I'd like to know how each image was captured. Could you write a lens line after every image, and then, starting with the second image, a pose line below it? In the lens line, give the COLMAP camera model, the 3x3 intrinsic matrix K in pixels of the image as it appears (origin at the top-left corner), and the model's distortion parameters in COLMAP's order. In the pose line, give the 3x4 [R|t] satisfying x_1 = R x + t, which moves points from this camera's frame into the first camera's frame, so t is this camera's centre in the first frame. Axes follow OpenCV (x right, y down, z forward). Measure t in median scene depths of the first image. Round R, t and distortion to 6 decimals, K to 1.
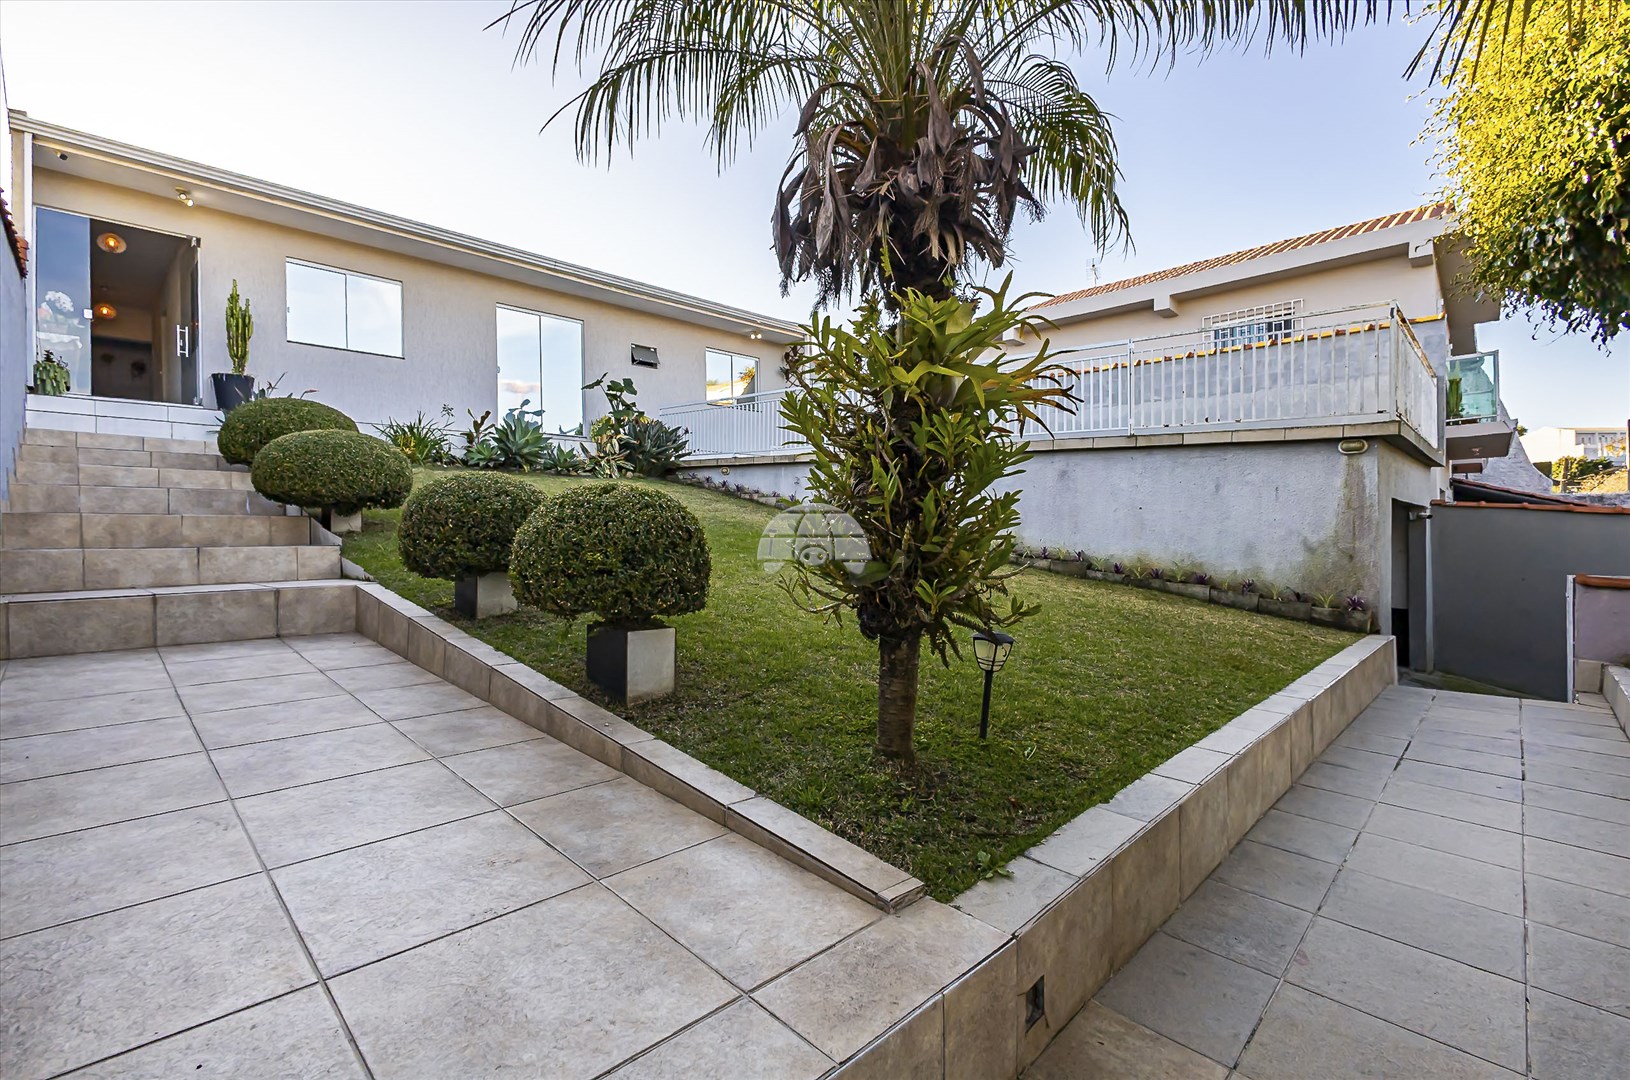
lens RADIAL K [[736.2, 0, 812.0], [0, 736.2, 536.3], [0, 0, 1]] dist [0.003084, -0.000792]
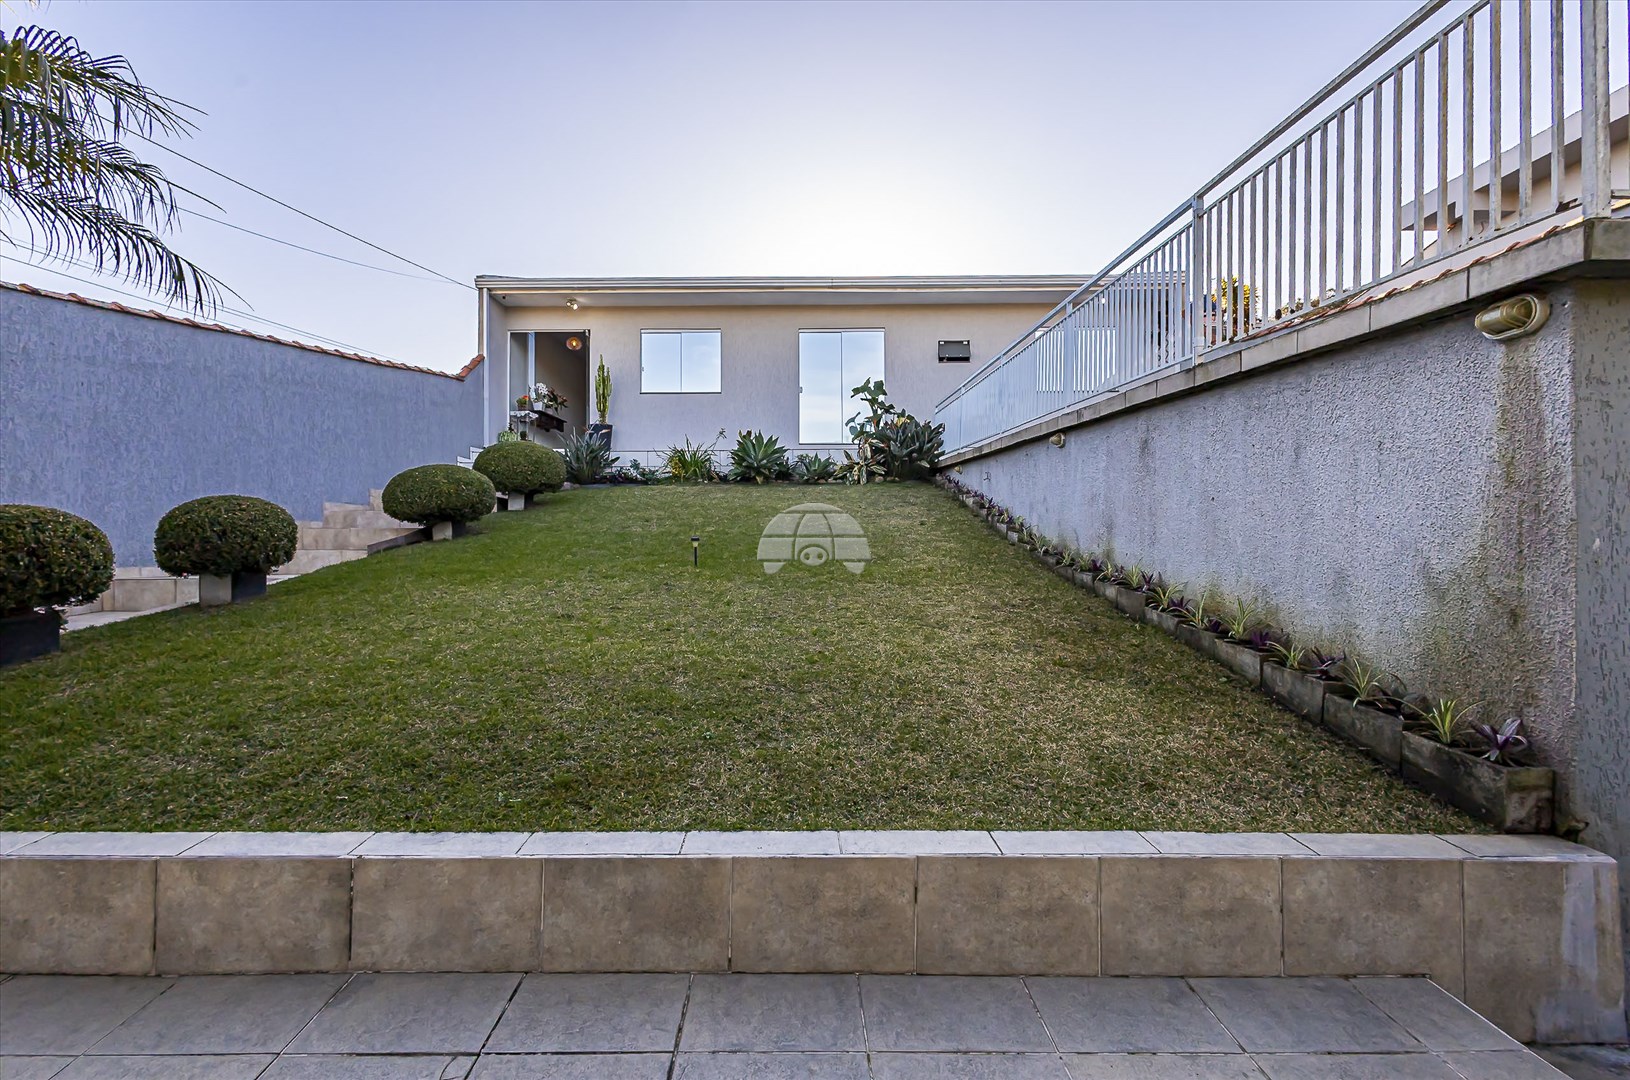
lens RADIAL K [[736.2, 0, 815.7], [0, 736.2, 538.6], [0, 0, 1]] dist [0.003084, -0.000792]
pose [[0.709092, 0.002216, -0.705112, 0.579159], [-0.003633, 0.999993, -0.000511, -0.006971], [0.705106, 0.002924, 0.709096, 0.380312]]
